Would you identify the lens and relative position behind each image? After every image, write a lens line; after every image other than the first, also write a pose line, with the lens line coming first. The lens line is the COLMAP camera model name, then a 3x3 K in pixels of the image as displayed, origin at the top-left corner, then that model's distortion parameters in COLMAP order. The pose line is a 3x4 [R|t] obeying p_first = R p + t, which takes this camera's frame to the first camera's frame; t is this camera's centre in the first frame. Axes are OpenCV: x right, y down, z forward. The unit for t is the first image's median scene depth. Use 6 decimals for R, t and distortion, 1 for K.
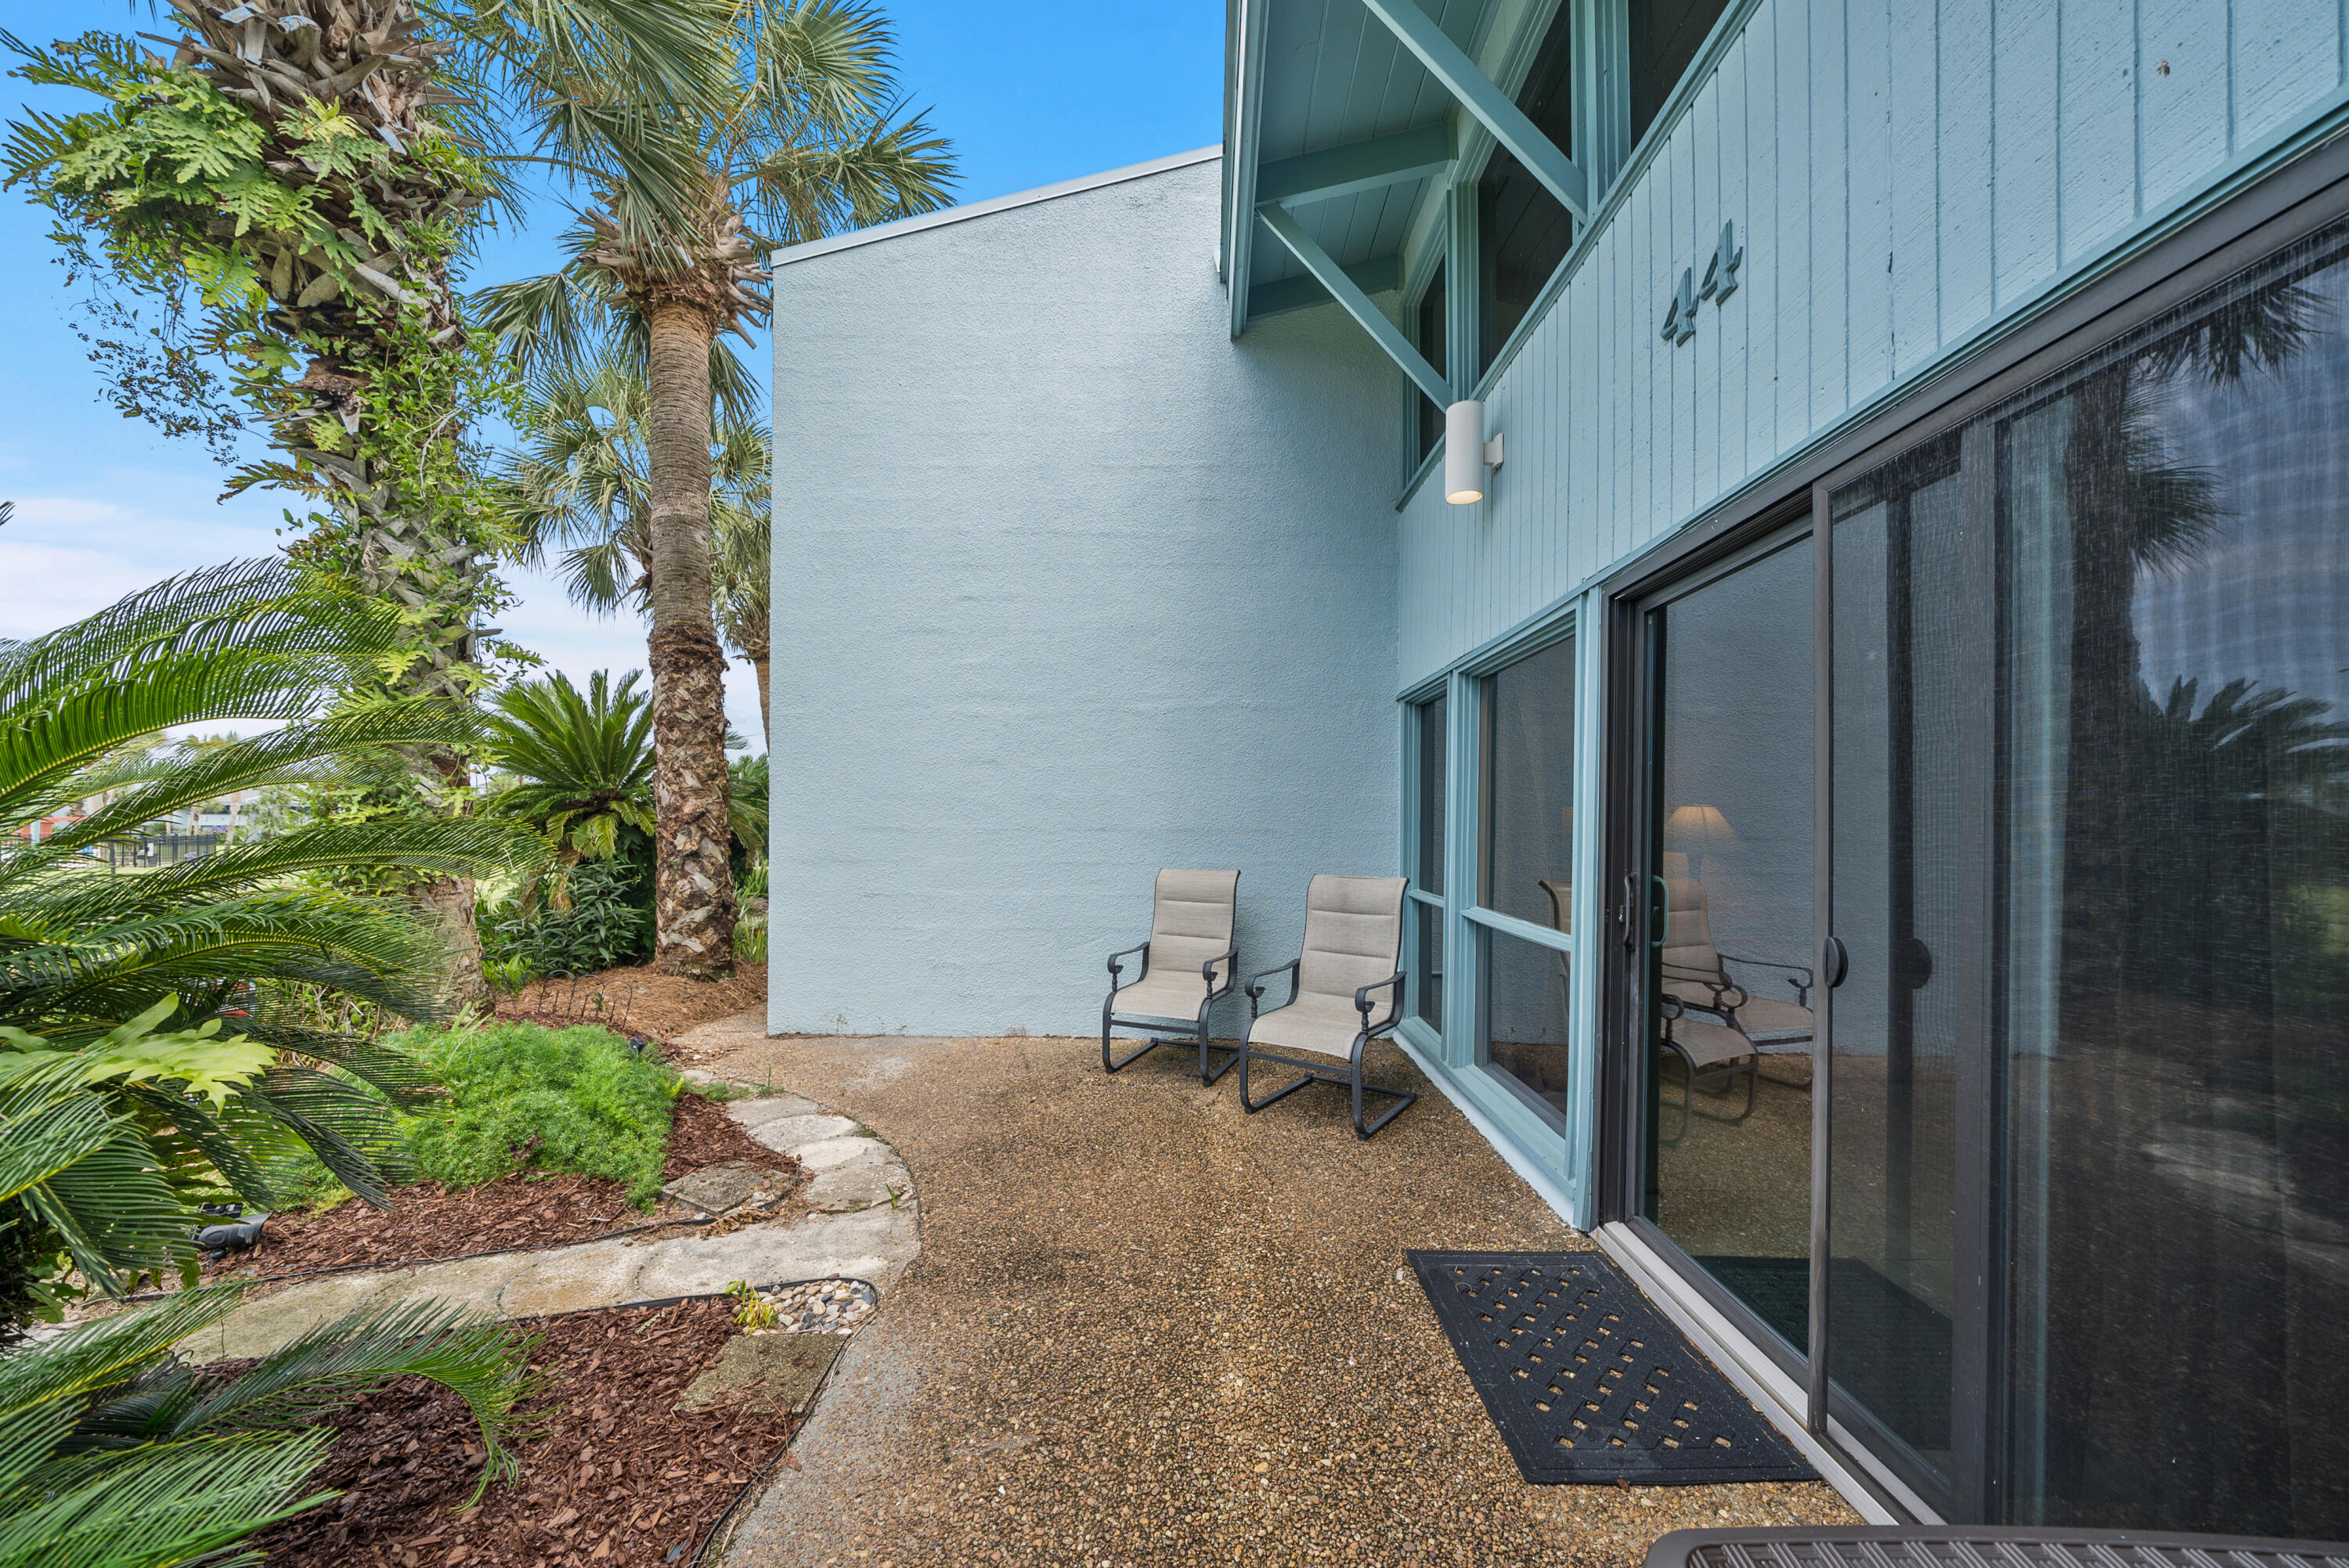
lens RADIAL K [[812.2, 0, 1184.9], [0, 812.2, 794.4], [0, 0, 1]] dist [-0.004192, -0.000054]
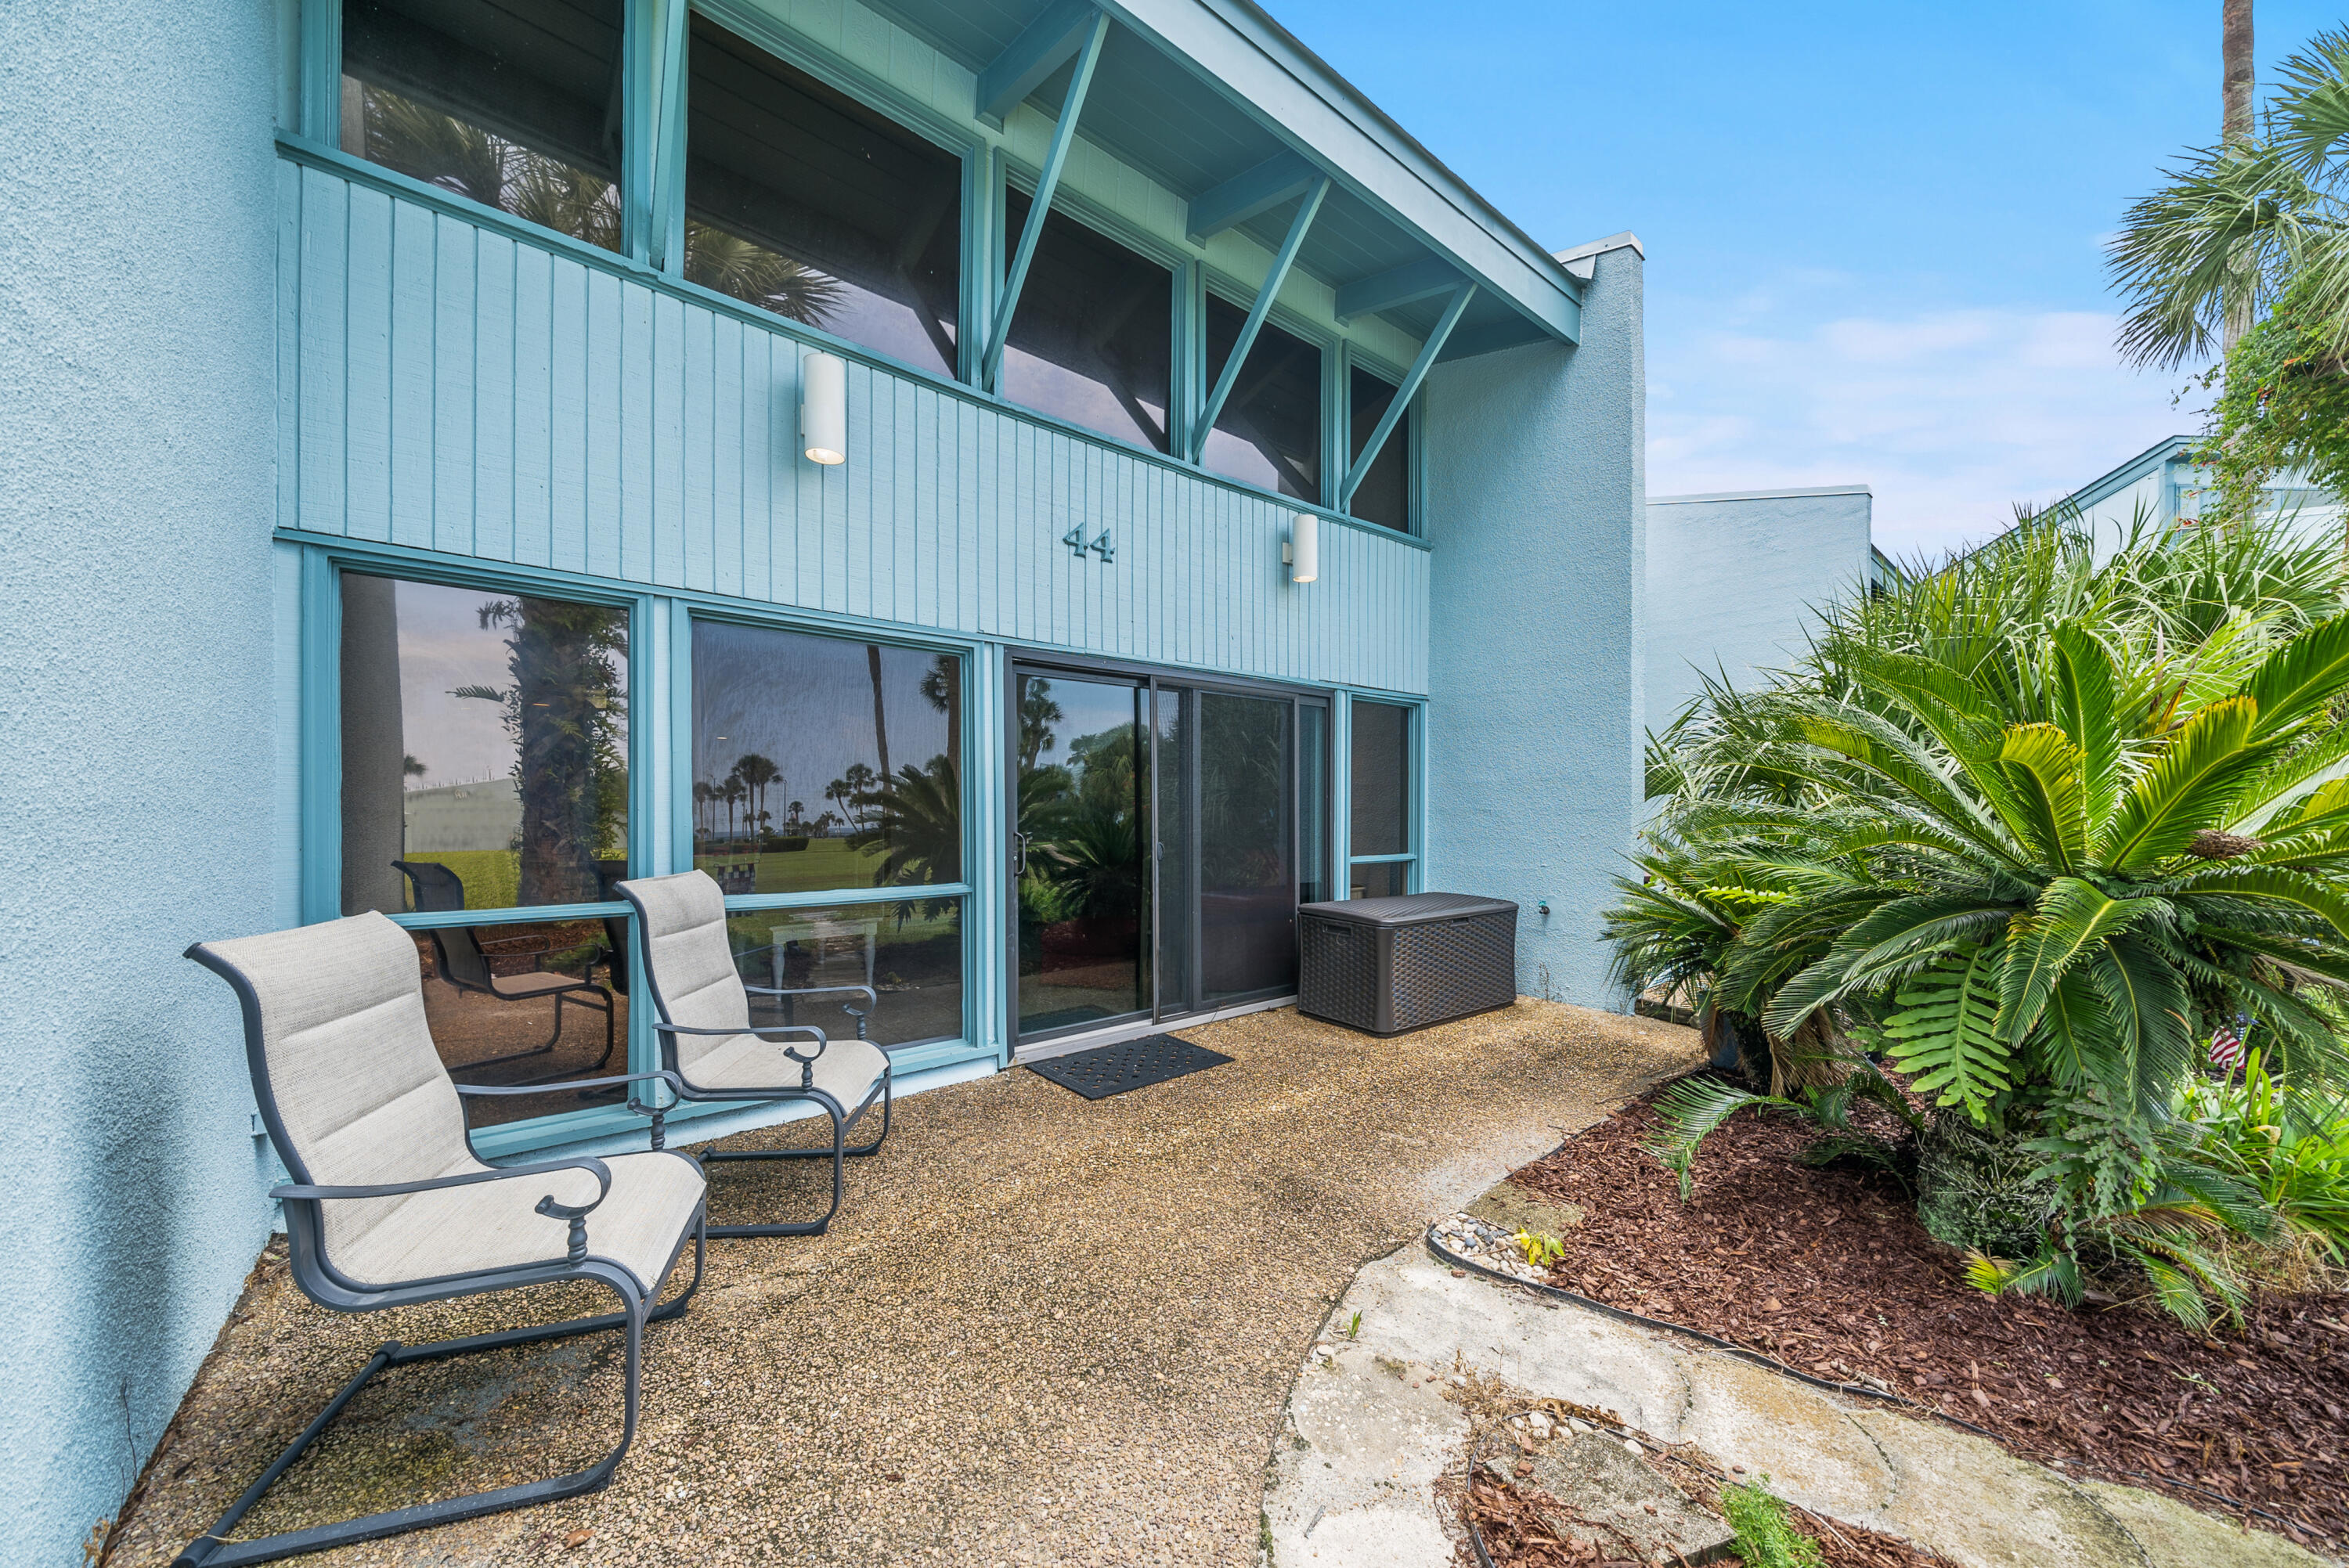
lens RADIAL K [[812.2, 0, 1184.9], [0, 812.2, 794.4], [0, 0, 1]] dist [-0.004192, -0.000054]
pose [[-0.641330, 0.009544, 0.767206, -0.894167], [-0.026373, 0.999058, -0.034474, 0.074795], [-0.766812, -0.042343, -0.640474, 1.746447]]
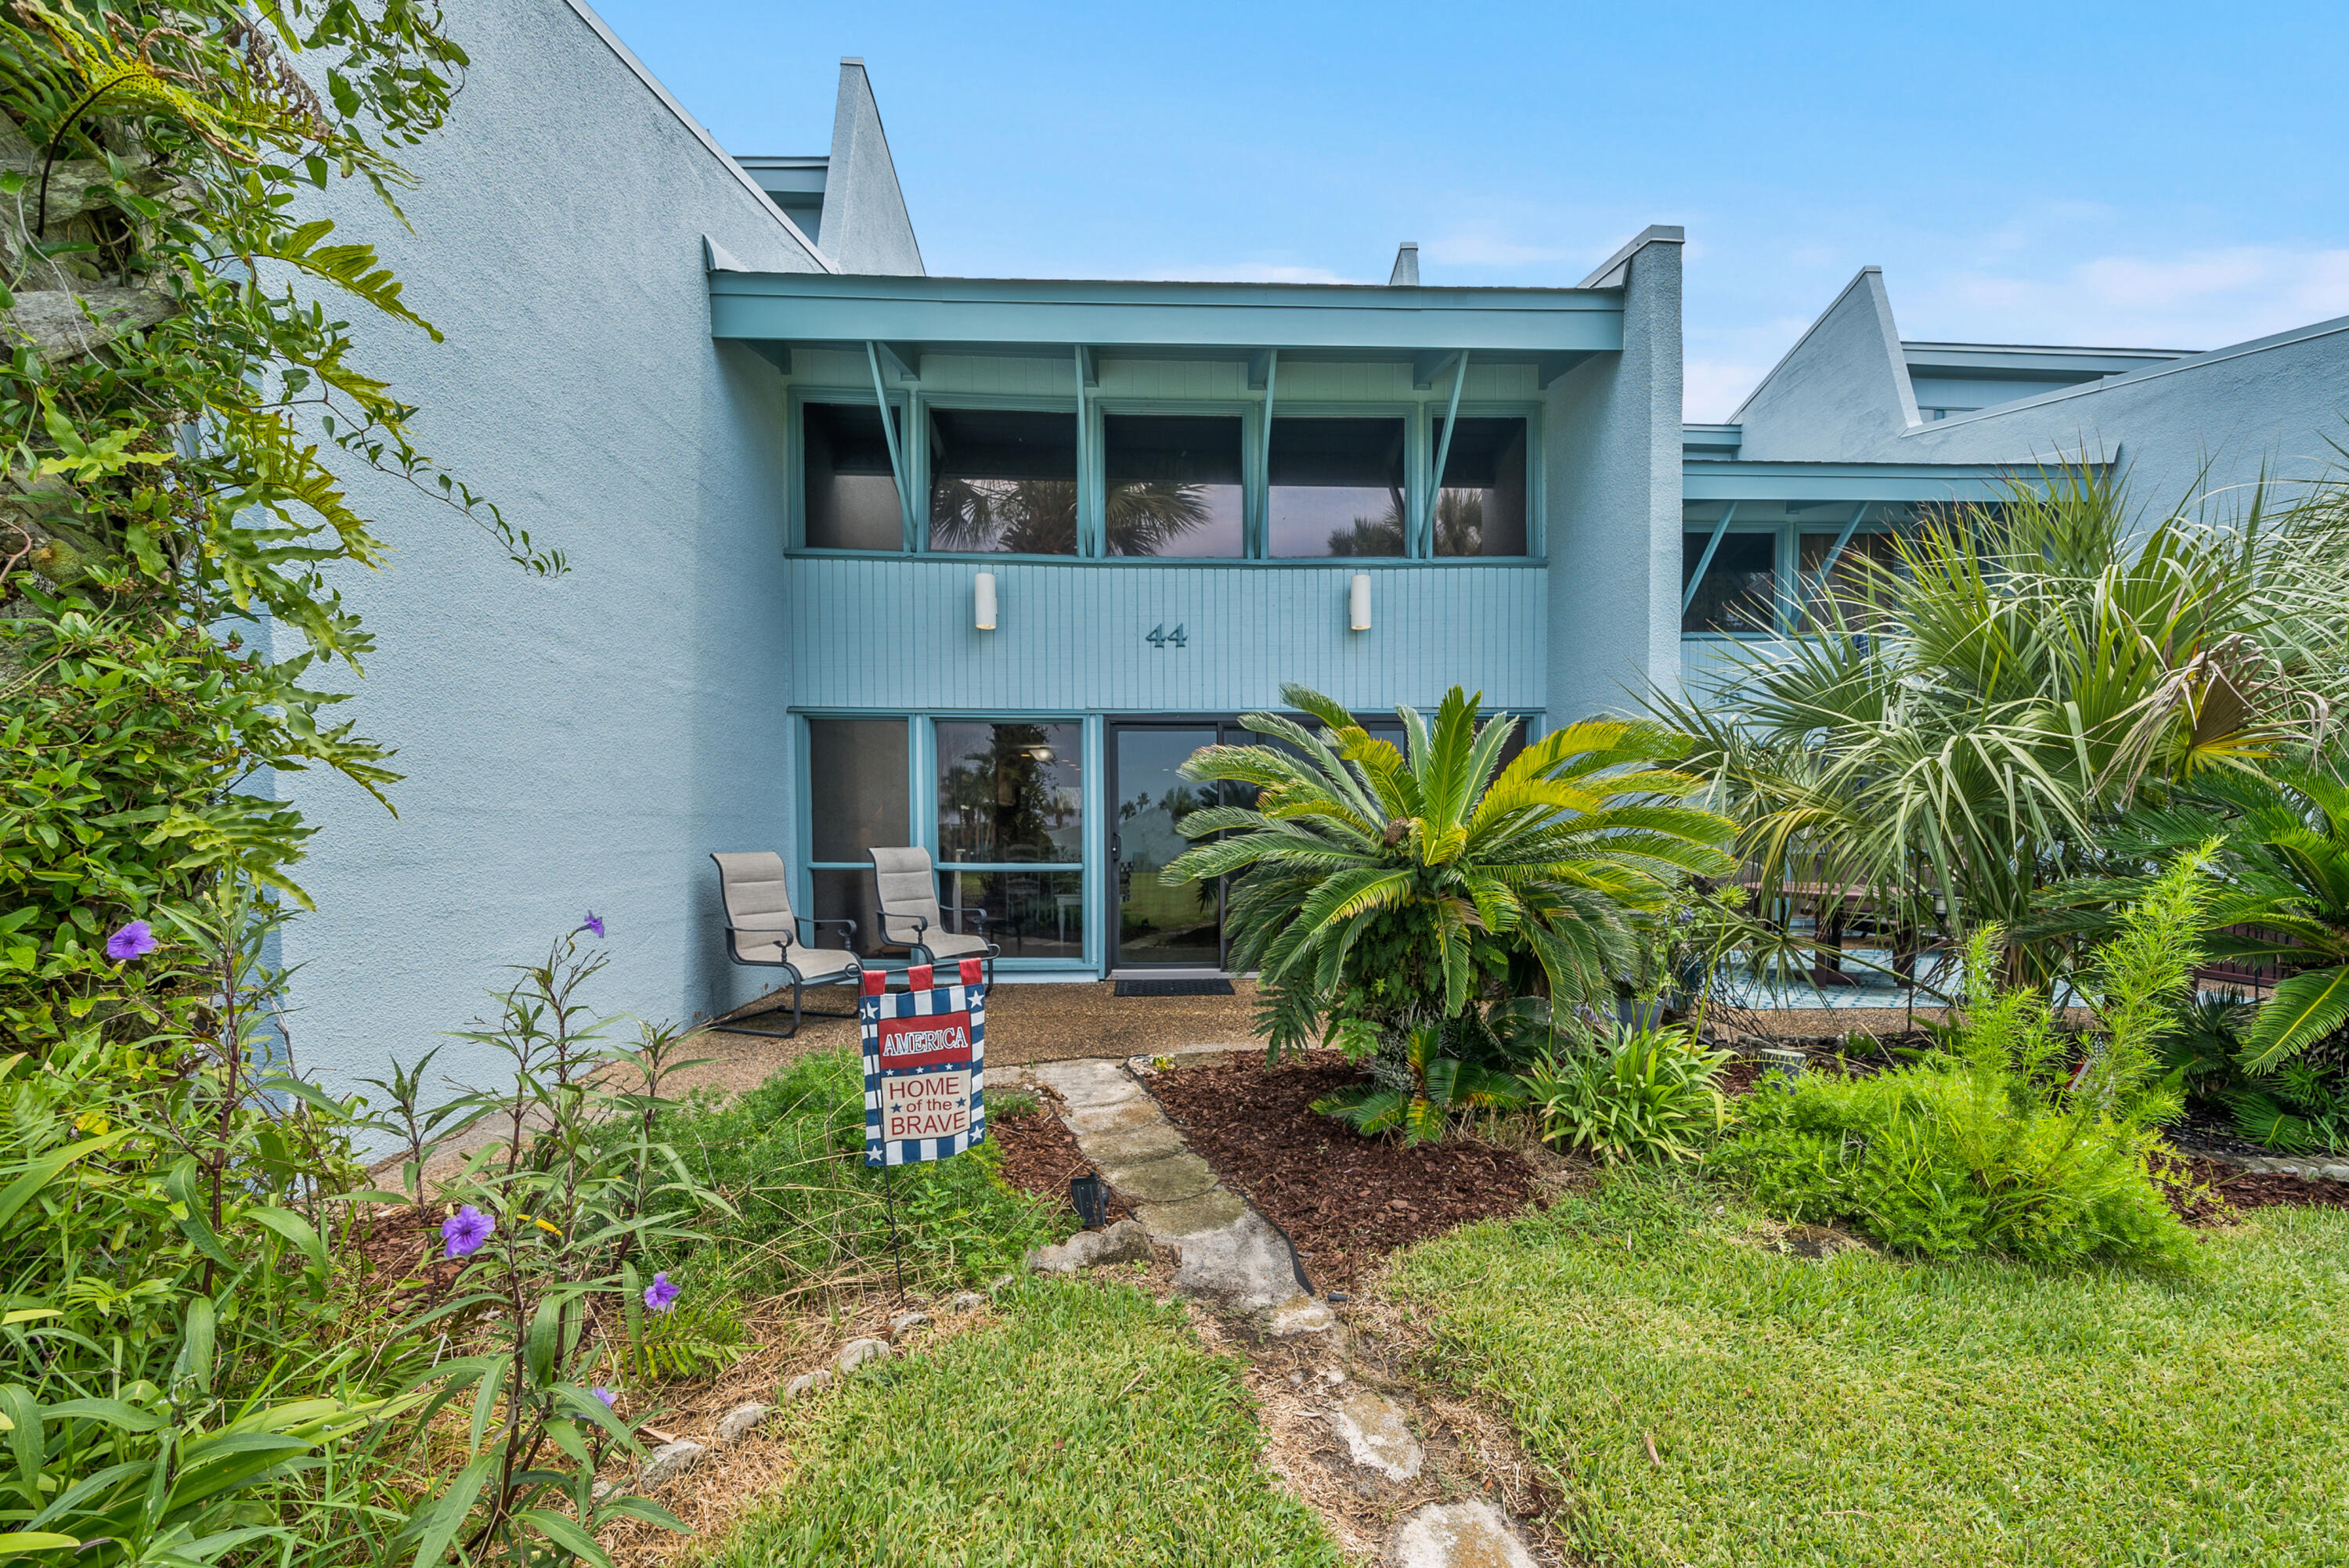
lens RADIAL K [[882.0, 0, 1177.8], [0, 882.0, 827.4], [0, 0, 1]] dist [-0.000658, -0.000025]
pose [[-0.034712, -0.003305, 0.999392, -2.154034], [-0.030210, 0.999541, 0.002256, 0.074408], [-0.998941, -0.030113, -0.034796, 0.889091]]
